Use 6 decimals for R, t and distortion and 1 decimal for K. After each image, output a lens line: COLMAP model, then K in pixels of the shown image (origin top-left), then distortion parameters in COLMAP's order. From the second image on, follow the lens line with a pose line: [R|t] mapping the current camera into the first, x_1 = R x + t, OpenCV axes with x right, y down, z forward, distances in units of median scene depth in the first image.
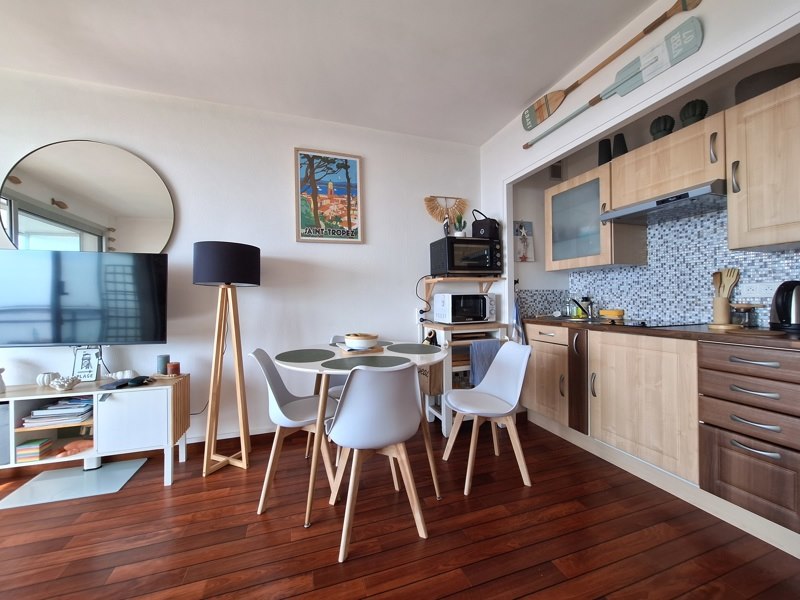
lens RADIAL K [[316.7, 0, 400.0], [0, 316.7, 300.0], [0, 0, 1]] dist [-0.000161, -0.000226]
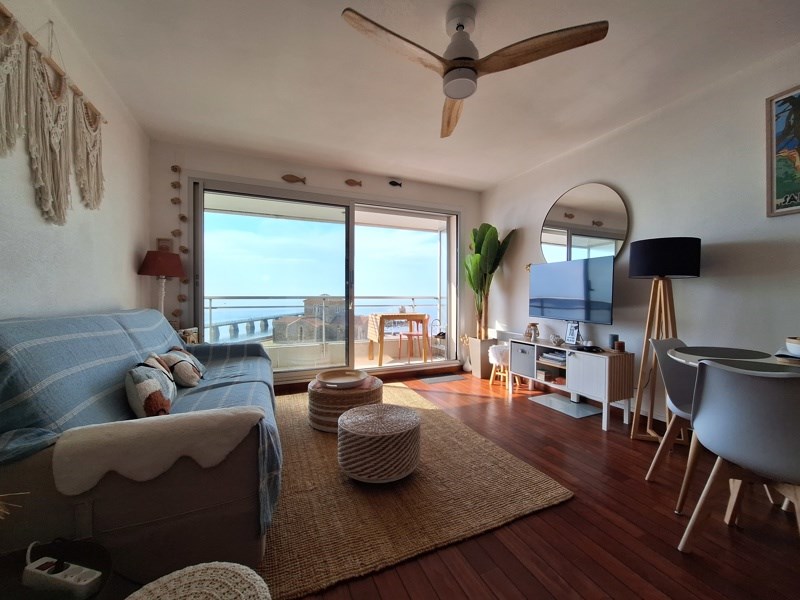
lens RADIAL K [[316.7, 0, 400.0], [0, 316.7, 300.0], [0, 0, 1]] dist [-0.000161, -0.000226]
pose [[0.093511, 0.022649, -0.995361, 0.479766], [-0.003586, 0.999742, 0.022412, 0.009471], [0.995612, 0.001474, 0.093568, 0.016574]]
